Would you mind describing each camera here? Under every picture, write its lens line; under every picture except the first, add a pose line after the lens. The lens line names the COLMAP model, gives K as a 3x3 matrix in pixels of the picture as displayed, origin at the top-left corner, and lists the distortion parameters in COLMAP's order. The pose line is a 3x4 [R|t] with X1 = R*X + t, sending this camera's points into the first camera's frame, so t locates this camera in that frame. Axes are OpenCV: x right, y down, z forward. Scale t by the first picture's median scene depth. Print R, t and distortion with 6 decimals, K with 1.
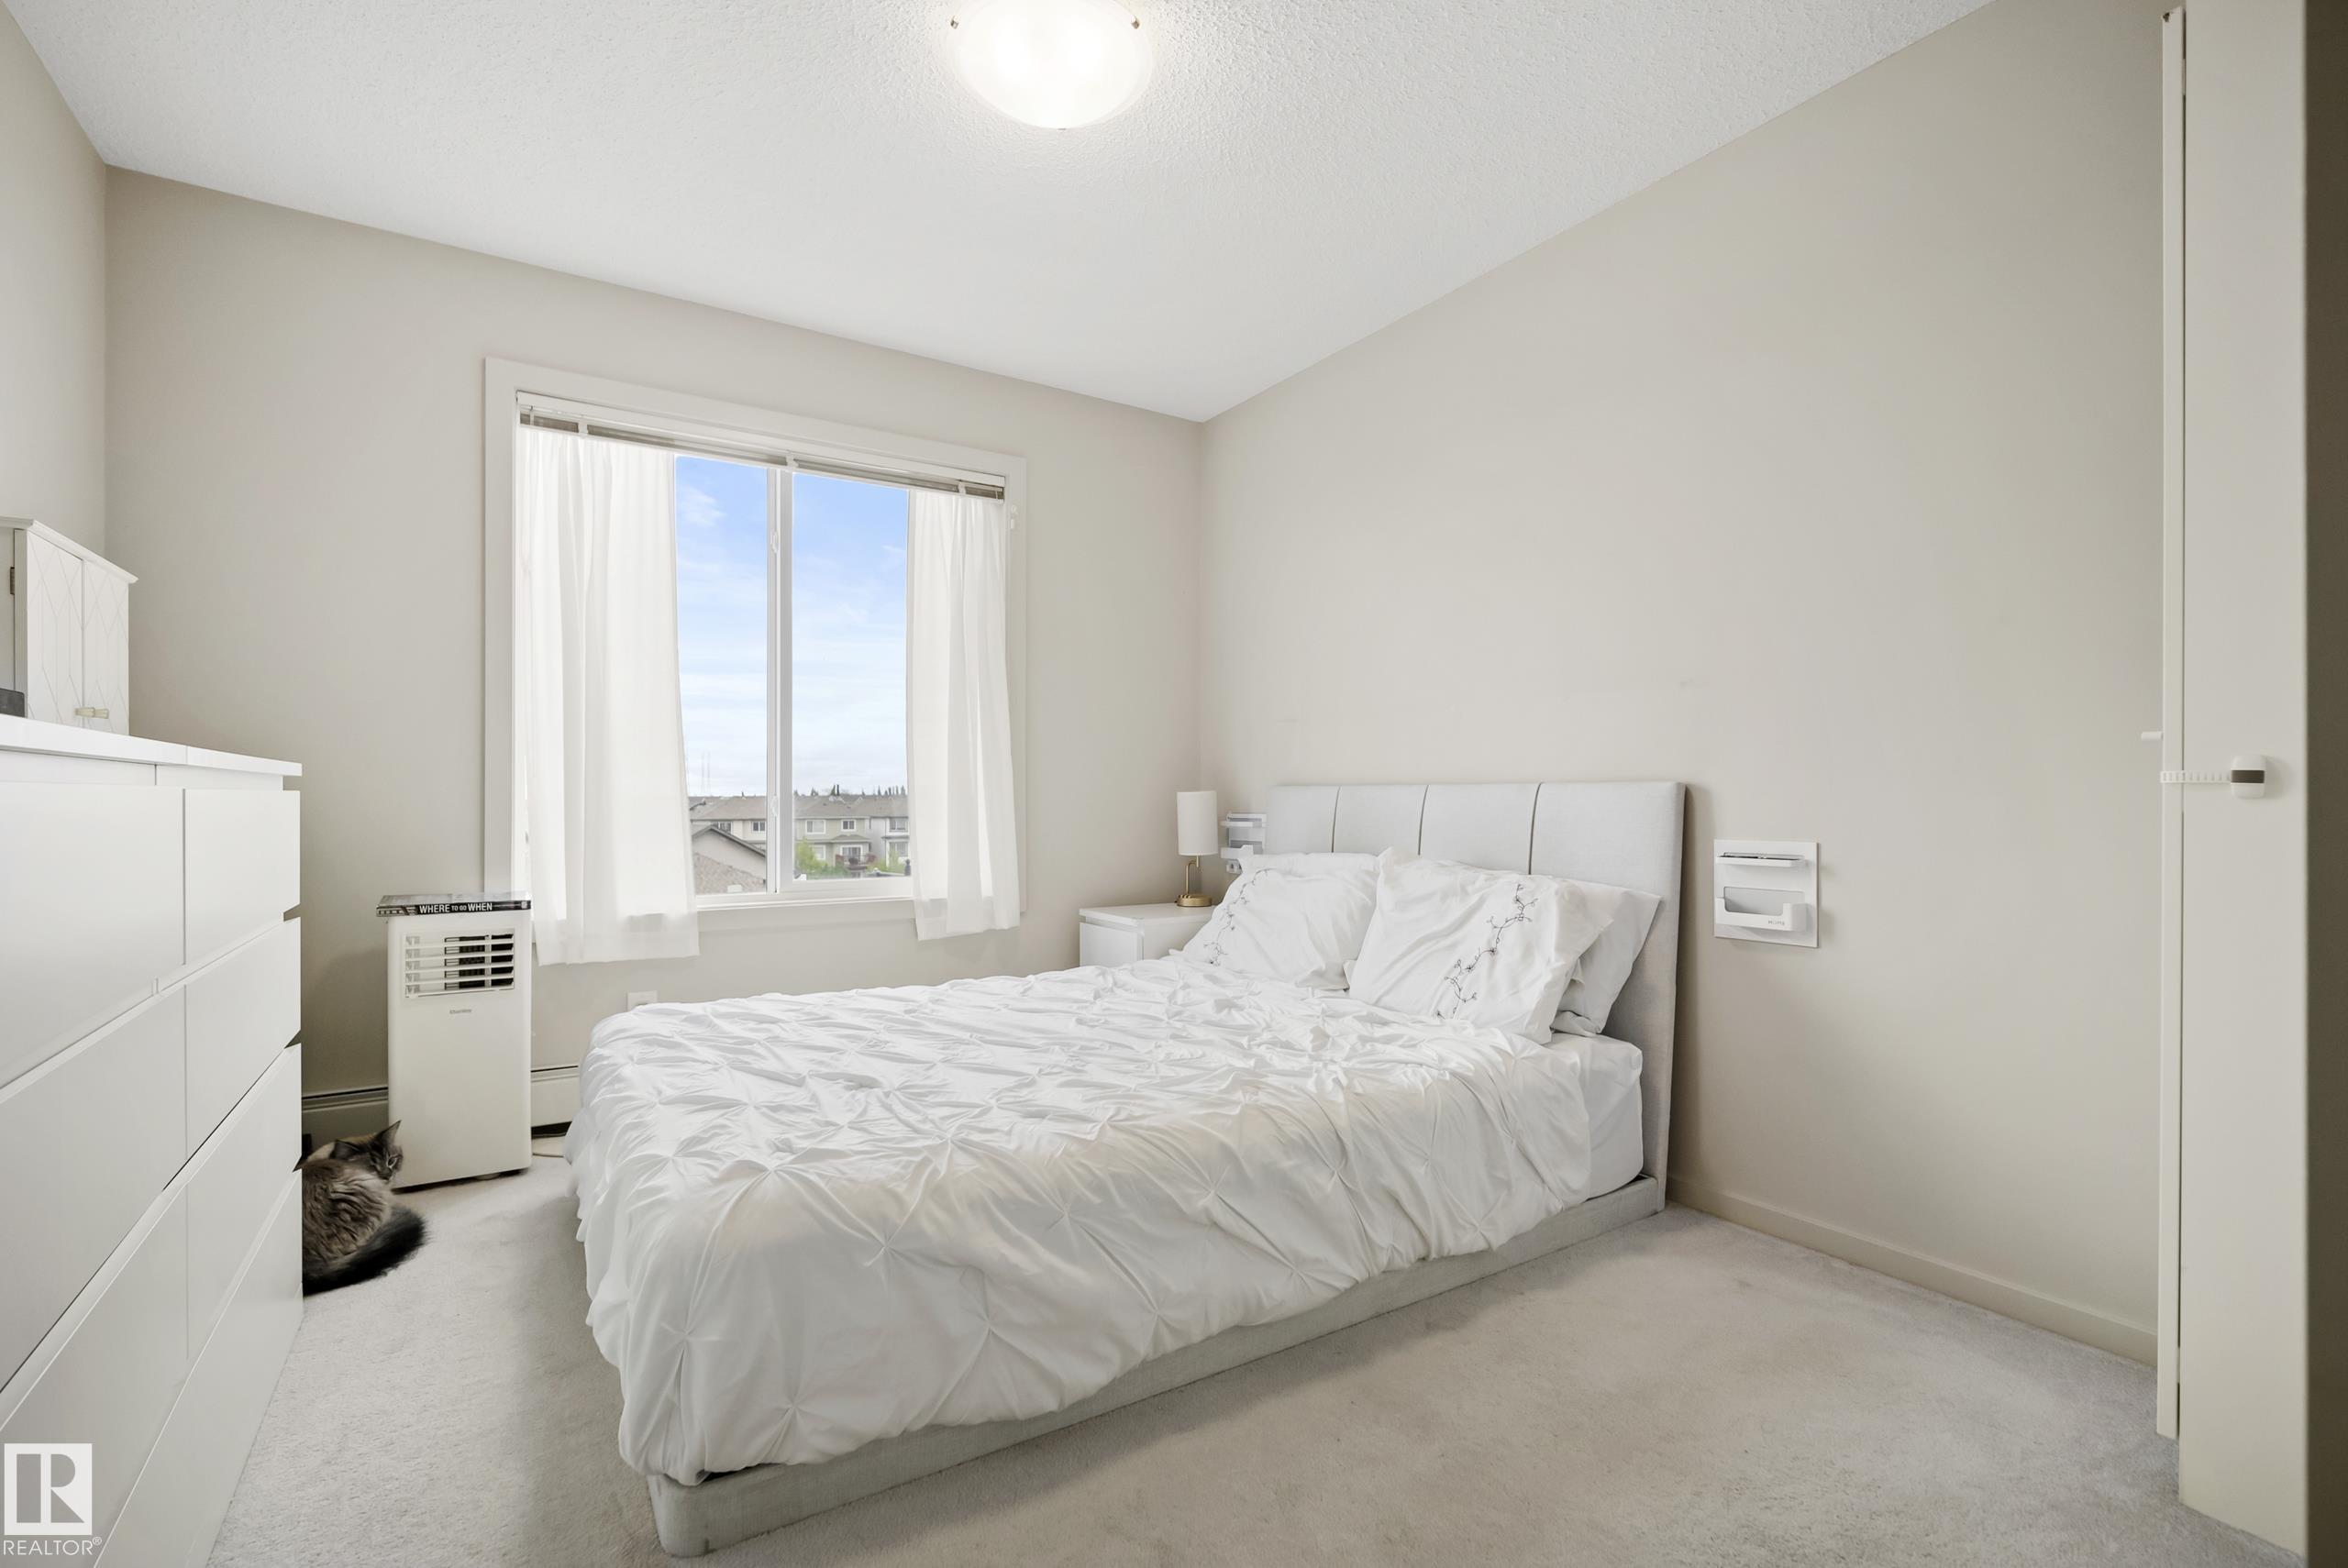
lens RADIAL K [[1043.3, 0, 1179.7], [0, 1043.3, 793.7], [0, 0, 1]] dist [-0.011199, 0.000004]
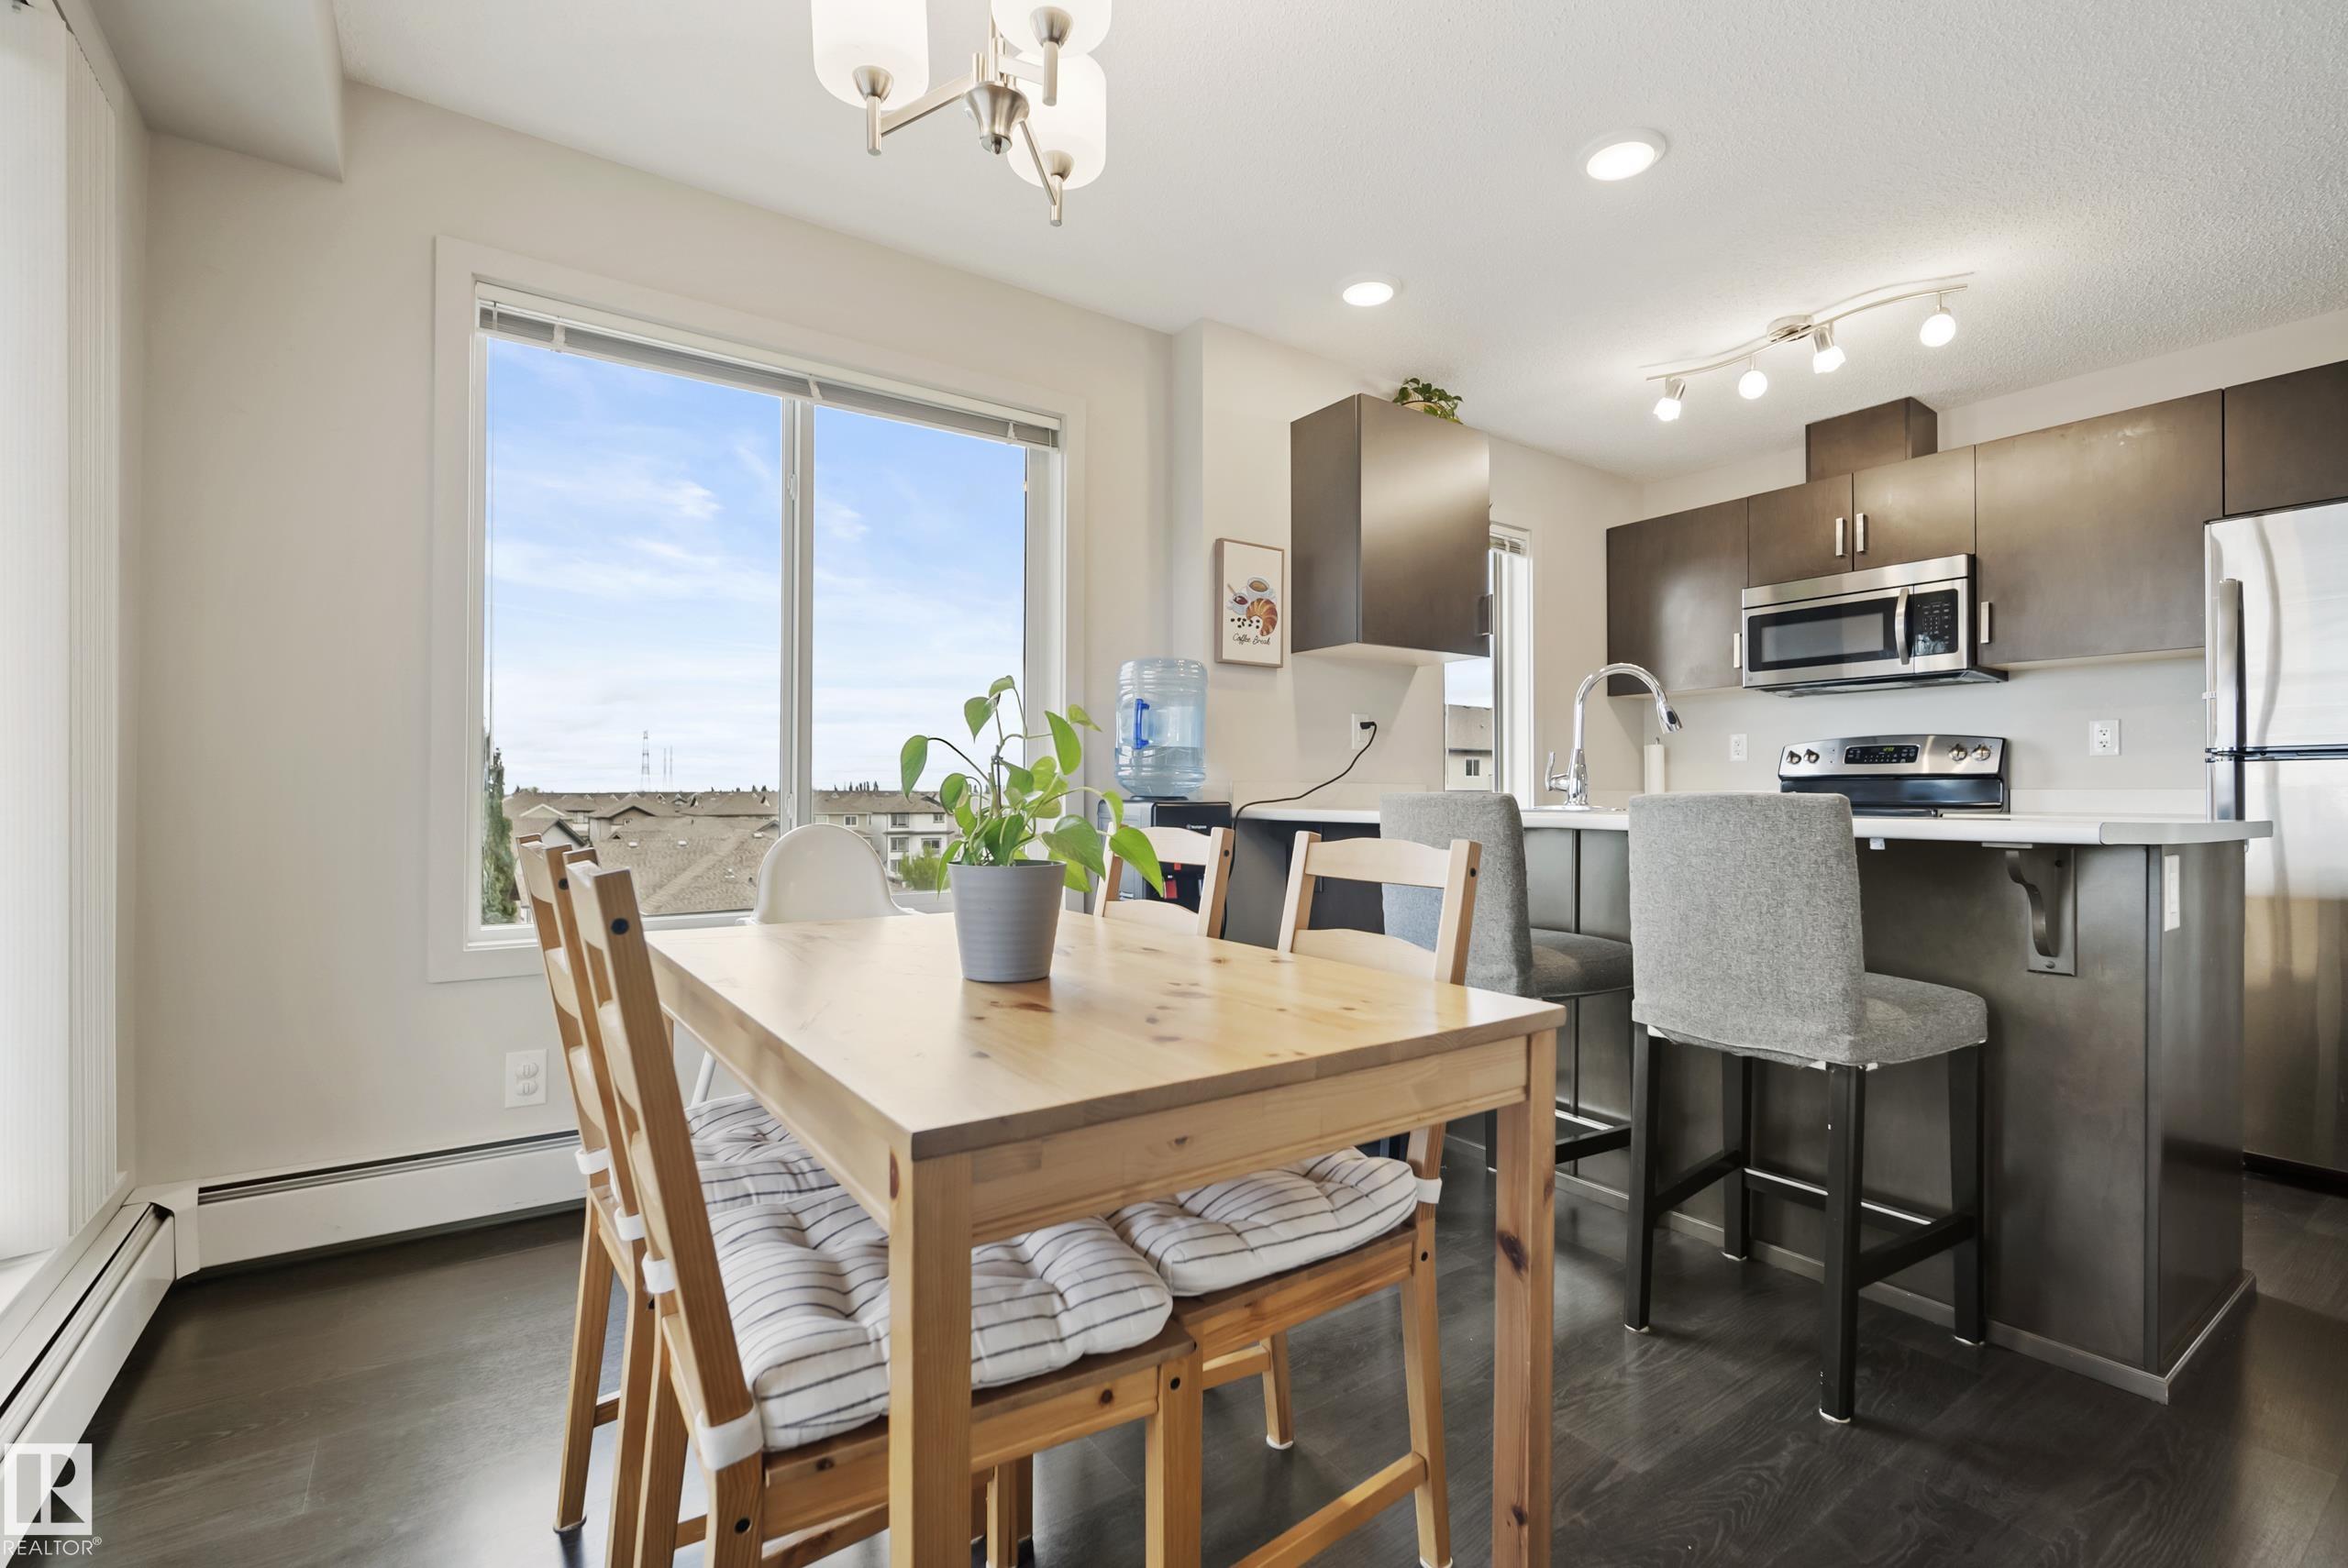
lens RADIAL K [[1035.1, 0, 1174.0], [0, 1035.1, 784.0], [0, 0, 1]] dist [-0.008826, 0.000357]
pose [[0.999996, -0.001614, 0.002223, -0.076809], [0.001624, 0.999990, -0.004145, 0.000086], [-0.002216, 0.004148, 0.999989, 0.151874]]
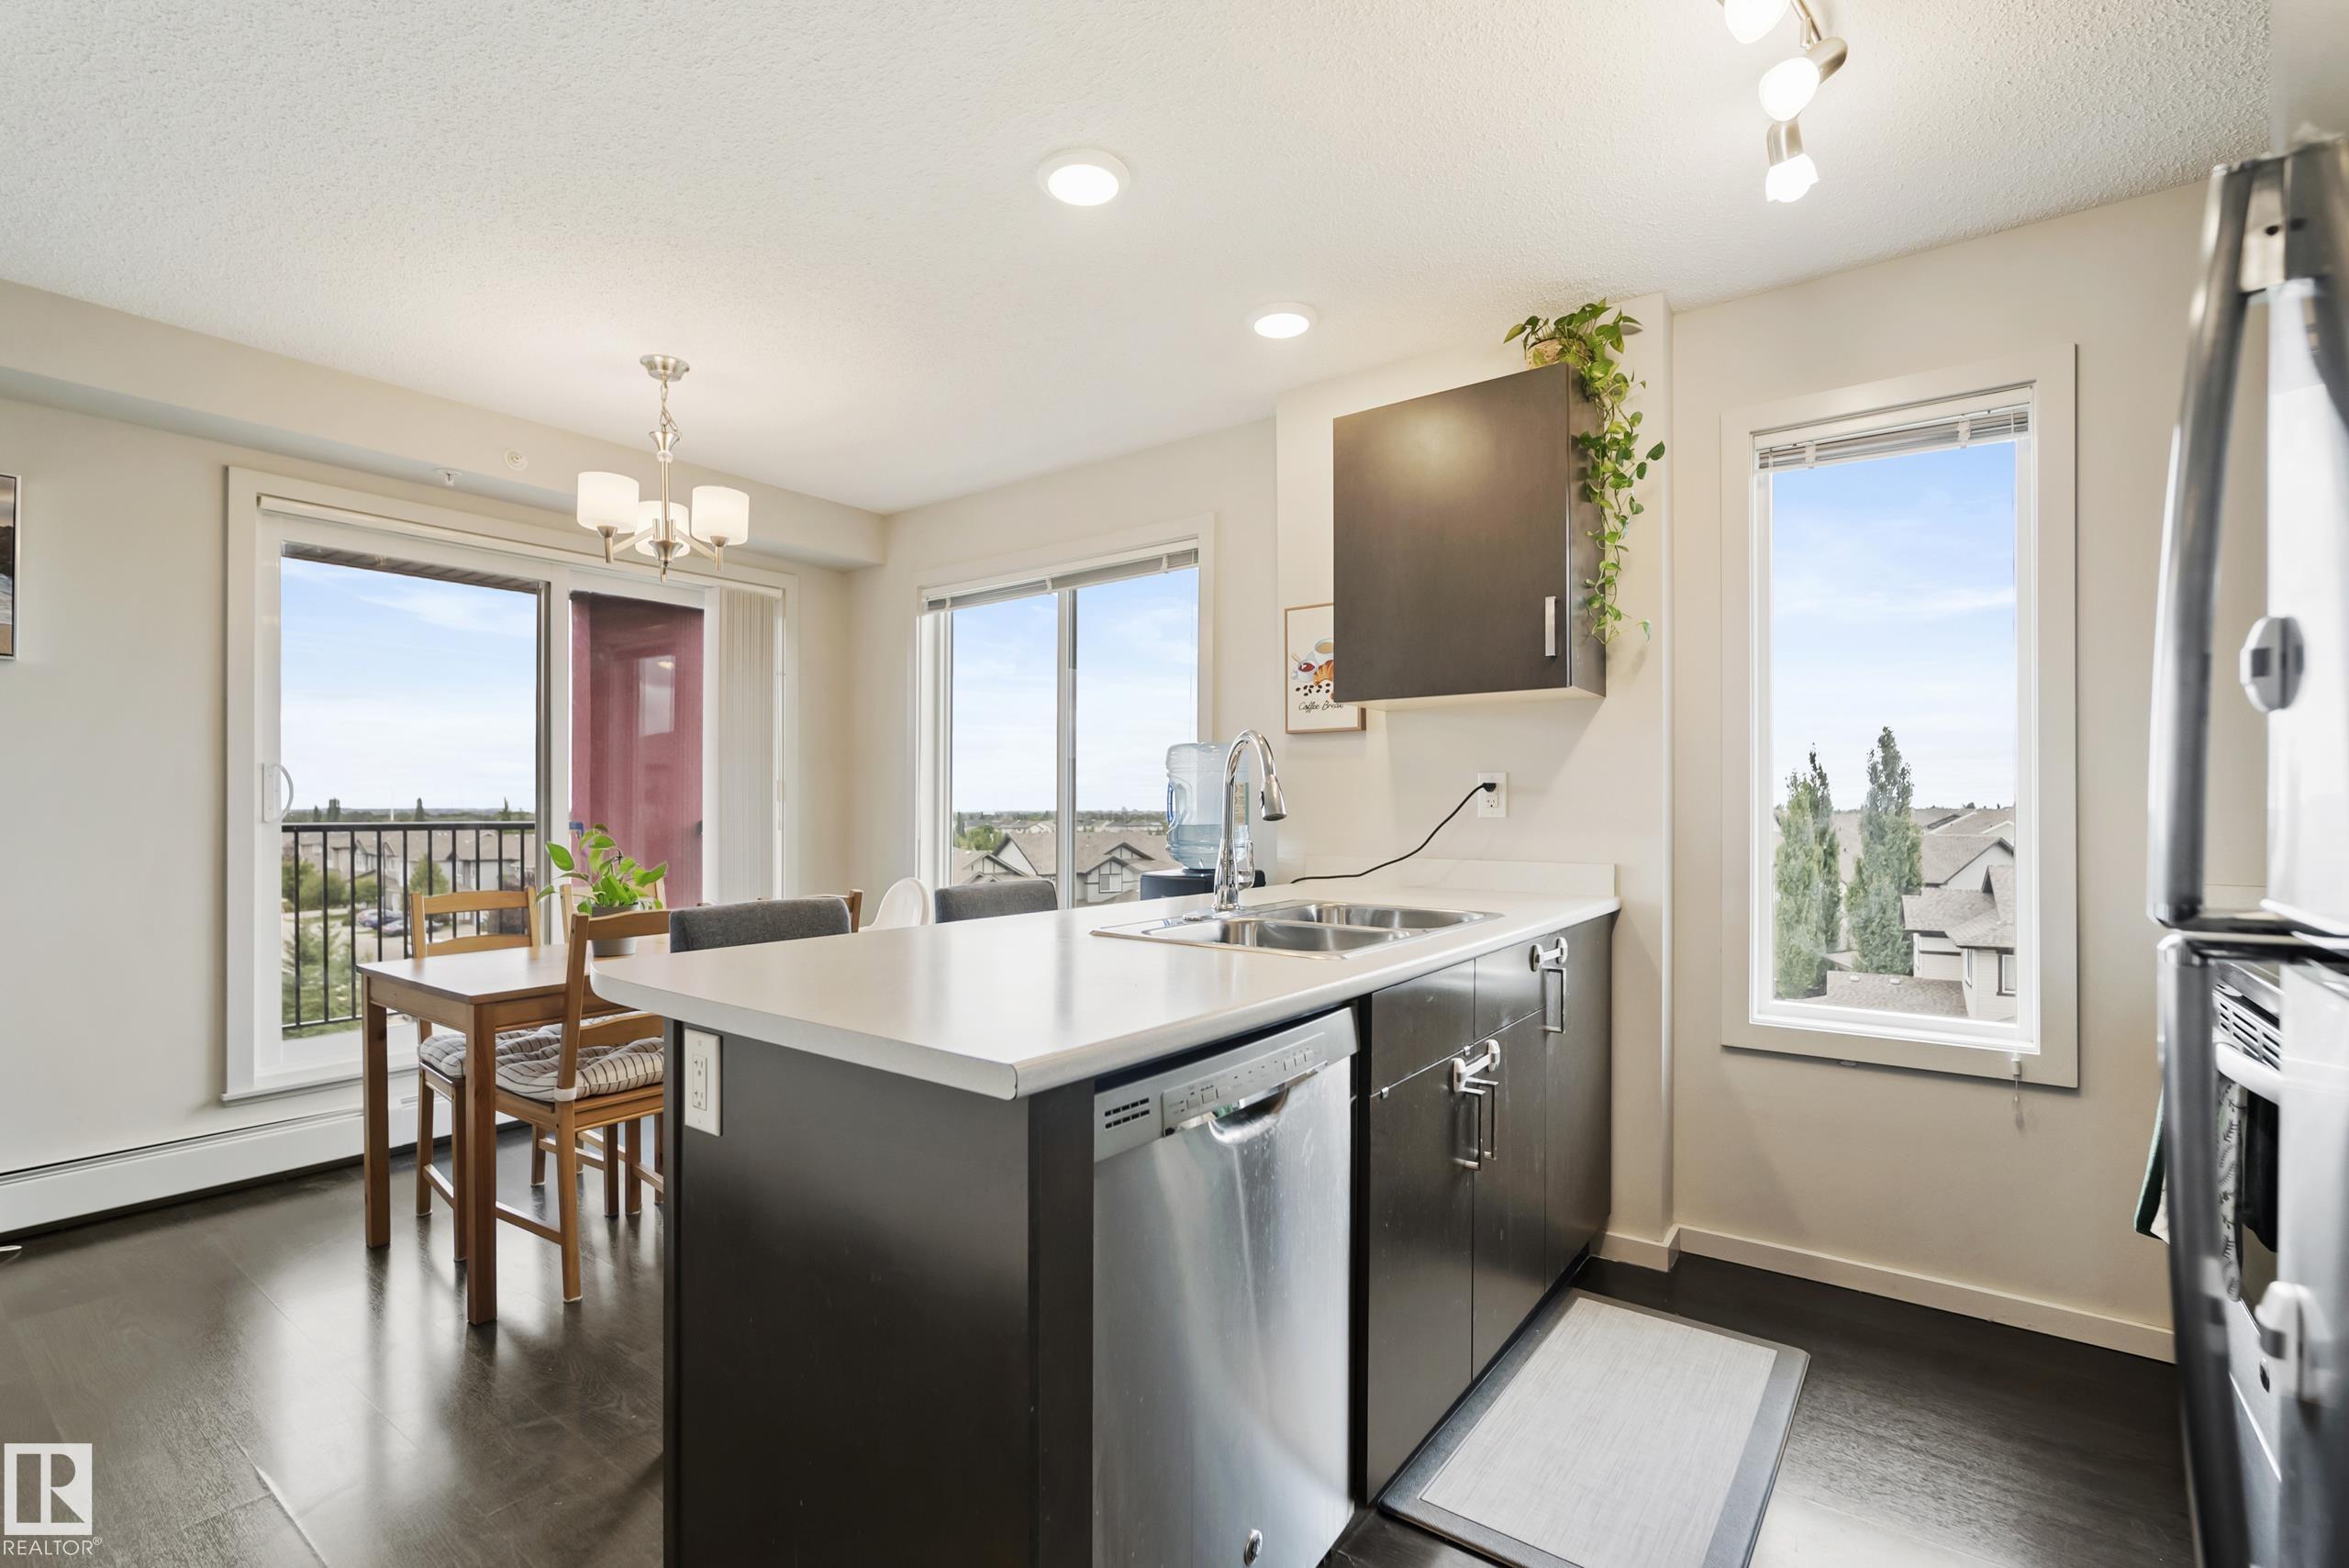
lens RADIAL K [[1043.8, 0, 1180.2], [0, 1043.8, 793.7], [0, 0, 1]] dist [-0.011199, 0.000004]
pose [[0.324335, -0.013508, -0.945846, 0.776985], [0.003508, 0.999908, -0.013077, -0.044945], [0.945936, 0.000923, 0.324353, 0.659394]]
